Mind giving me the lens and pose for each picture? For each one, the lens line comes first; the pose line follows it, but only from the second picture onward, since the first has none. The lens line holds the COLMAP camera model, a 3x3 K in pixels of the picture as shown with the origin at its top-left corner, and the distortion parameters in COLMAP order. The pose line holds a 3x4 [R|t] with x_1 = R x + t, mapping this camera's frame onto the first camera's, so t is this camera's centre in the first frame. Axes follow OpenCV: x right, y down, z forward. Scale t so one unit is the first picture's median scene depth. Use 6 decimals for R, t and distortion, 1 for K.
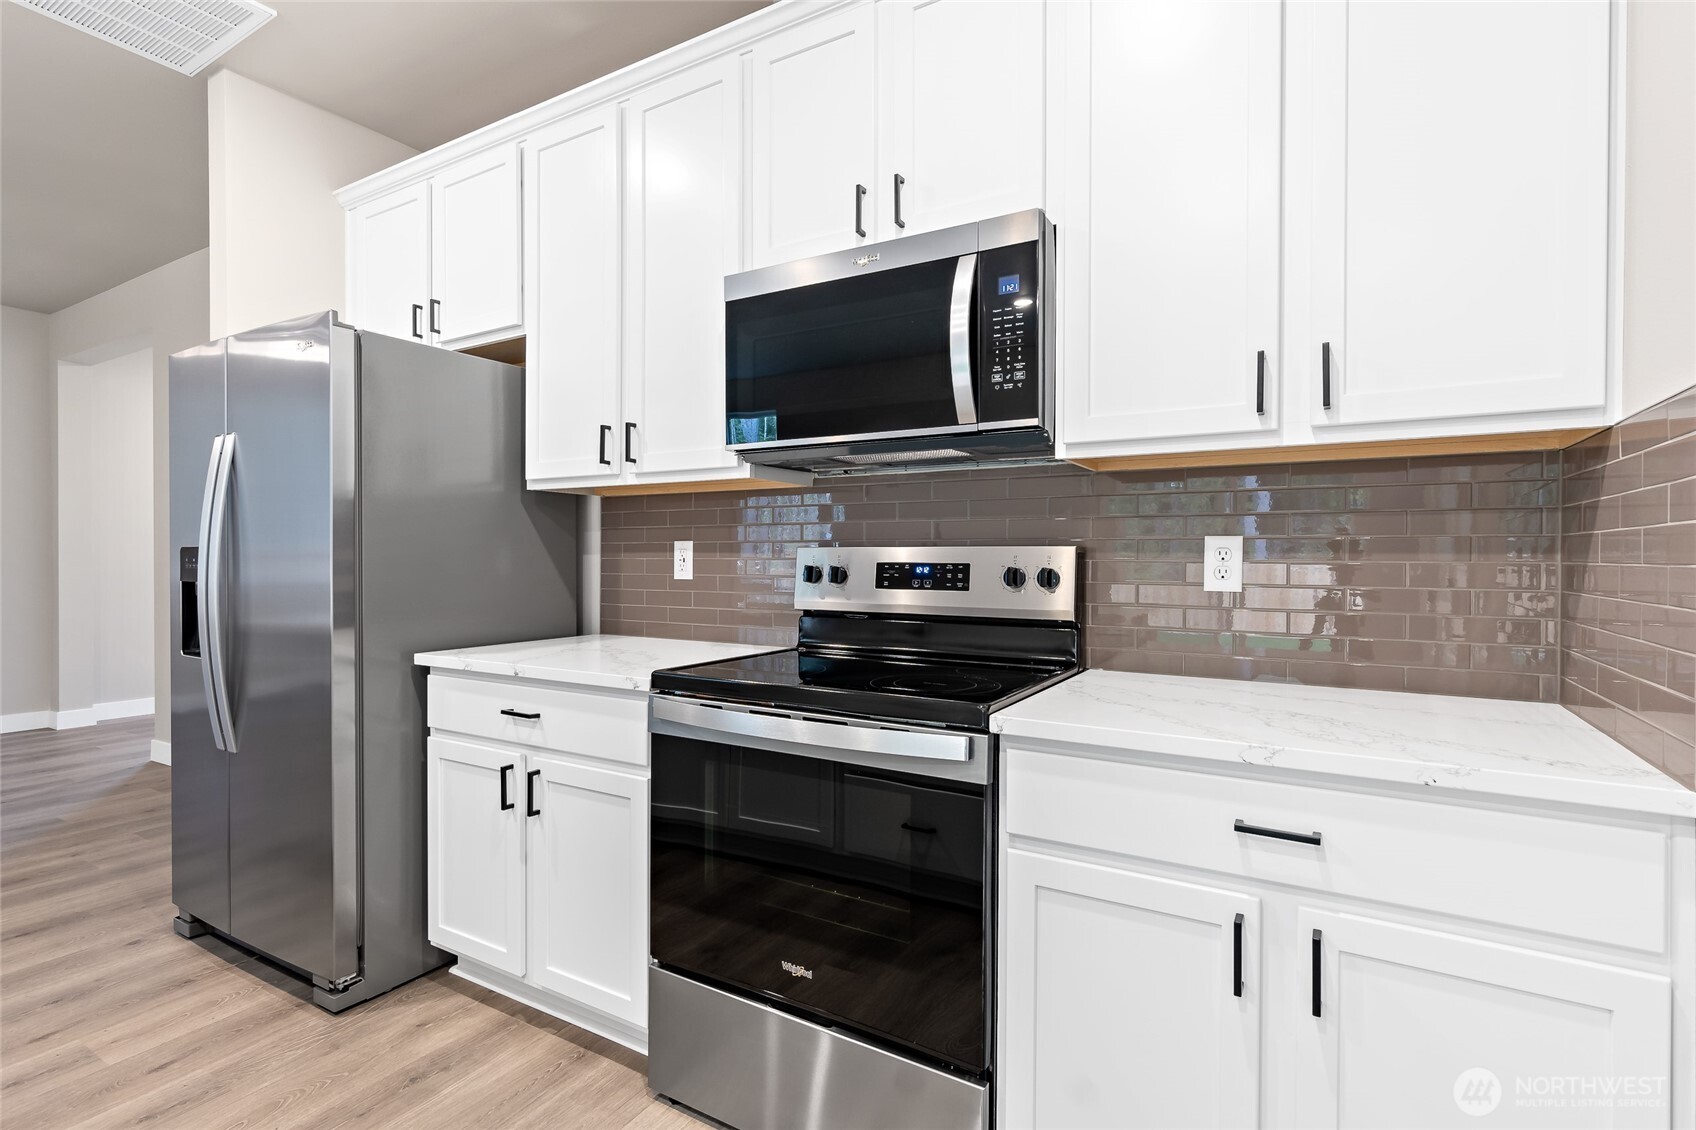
lens RADIAL K [[811.6, 0, 847.1], [0, 811.6, 563.1], [0, 0, 1]] dist [-0.000653, -0.000016]
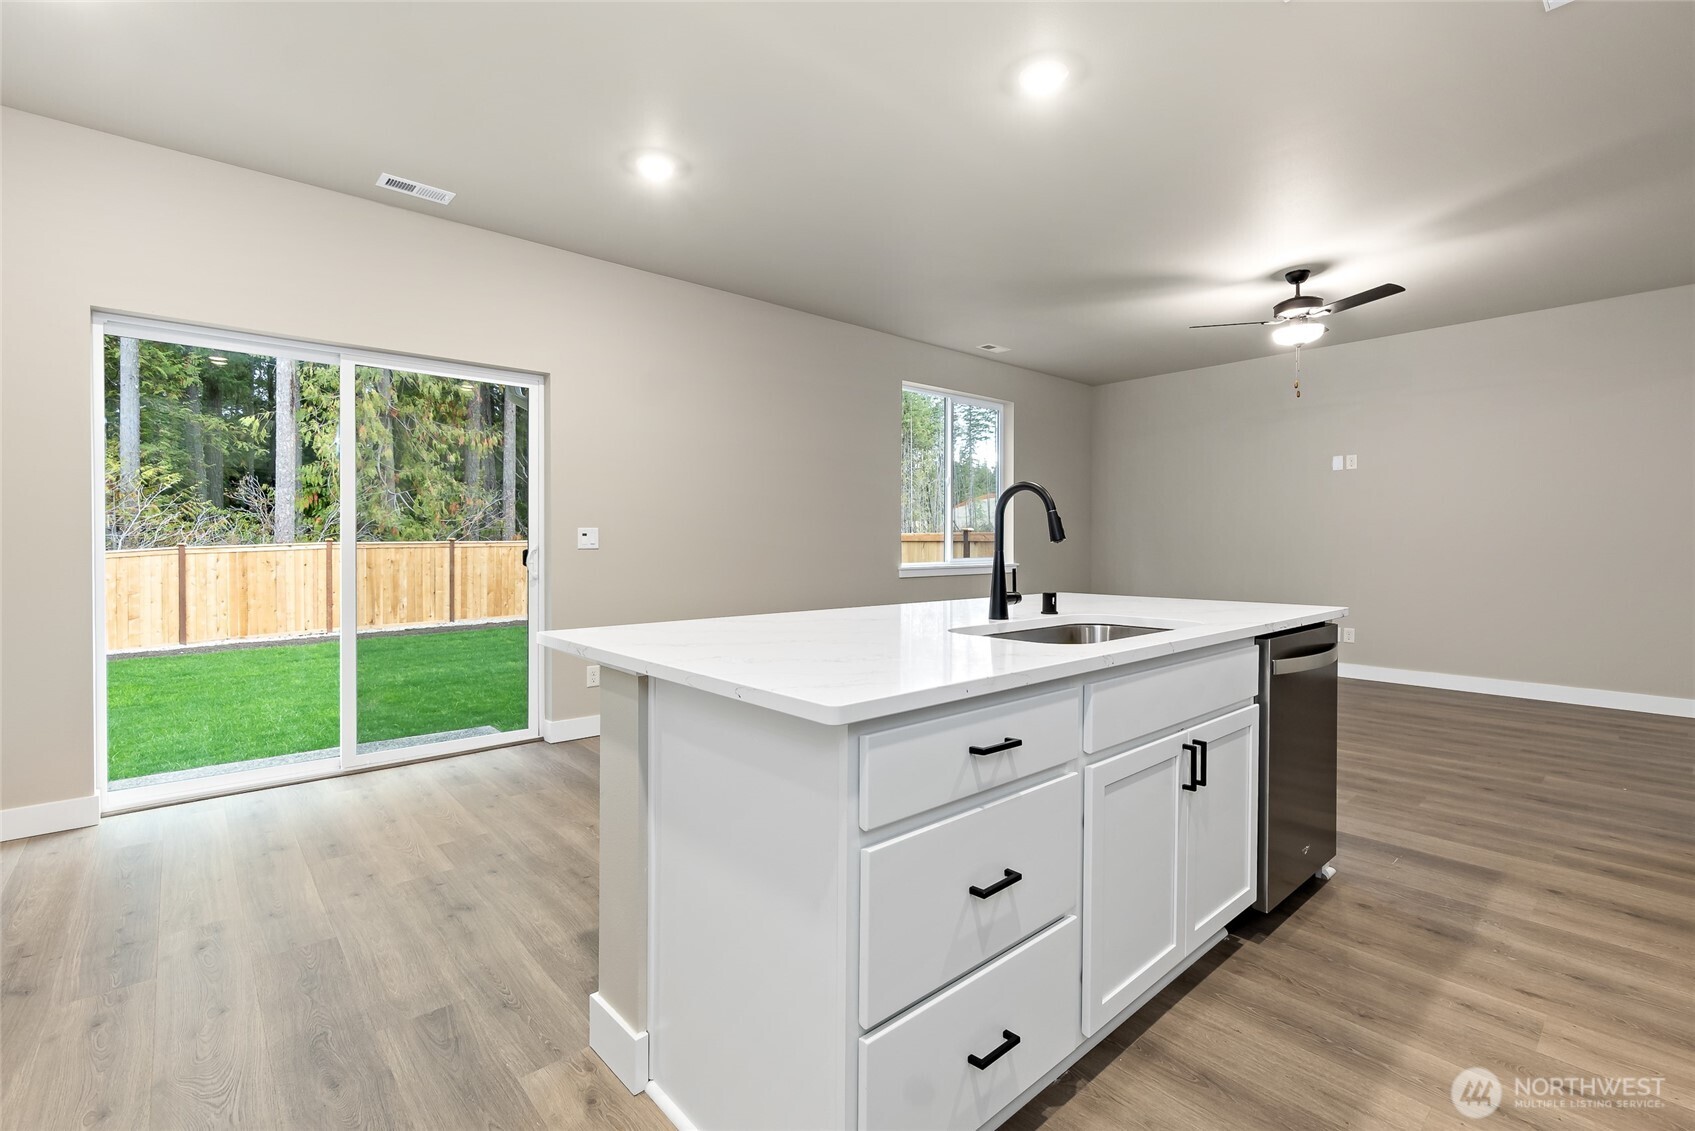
lens RADIAL K [[753.2, 0, 841.1], [0, 753.2, 554.9], [0, 0, 1]] dist [-0.001371, 0.000189]
pose [[-0.303854, 0.012319, -0.952639, 0.187772], [-0.006788, 0.999863, 0.015095, 0.013289], [0.952694, 0.011053, -0.303729, 0.443320]]
